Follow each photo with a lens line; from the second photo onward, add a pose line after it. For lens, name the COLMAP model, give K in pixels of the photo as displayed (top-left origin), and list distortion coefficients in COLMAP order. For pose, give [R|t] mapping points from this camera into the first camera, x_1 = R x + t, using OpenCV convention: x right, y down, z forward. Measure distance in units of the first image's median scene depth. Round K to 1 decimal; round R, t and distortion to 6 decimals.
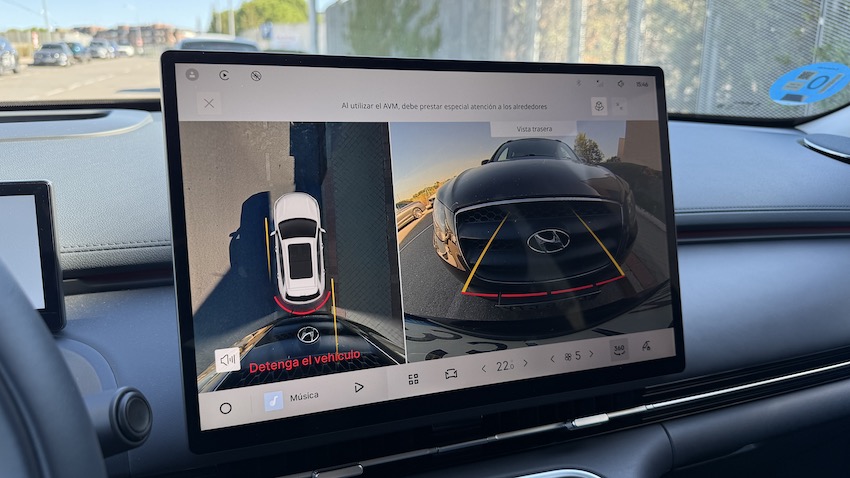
lens RADIAL K [[631.7, 0, 425.0], [0, 631.7, 239.0], [0, 0, 1]] dist [0.005947, 0.000657]
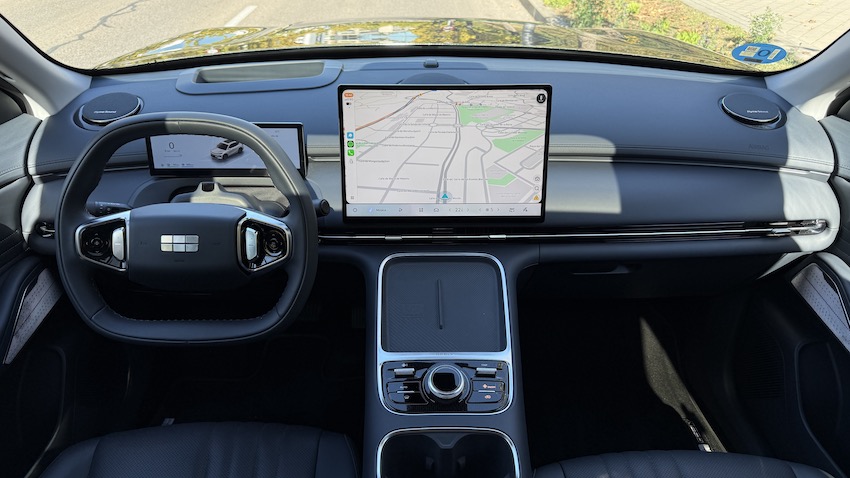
lens RADIAL K [[631.7, 0, 425.0], [0, 631.7, 239.0], [0, 0, 1]] dist [0.005947, 0.000657]
pose [[0.943542, 0.145789, -0.297447, 0.820612], [-0.066296, 0.962885, 0.261644, -0.365915], [0.324552, -0.227152, 0.918187, -1.507442]]
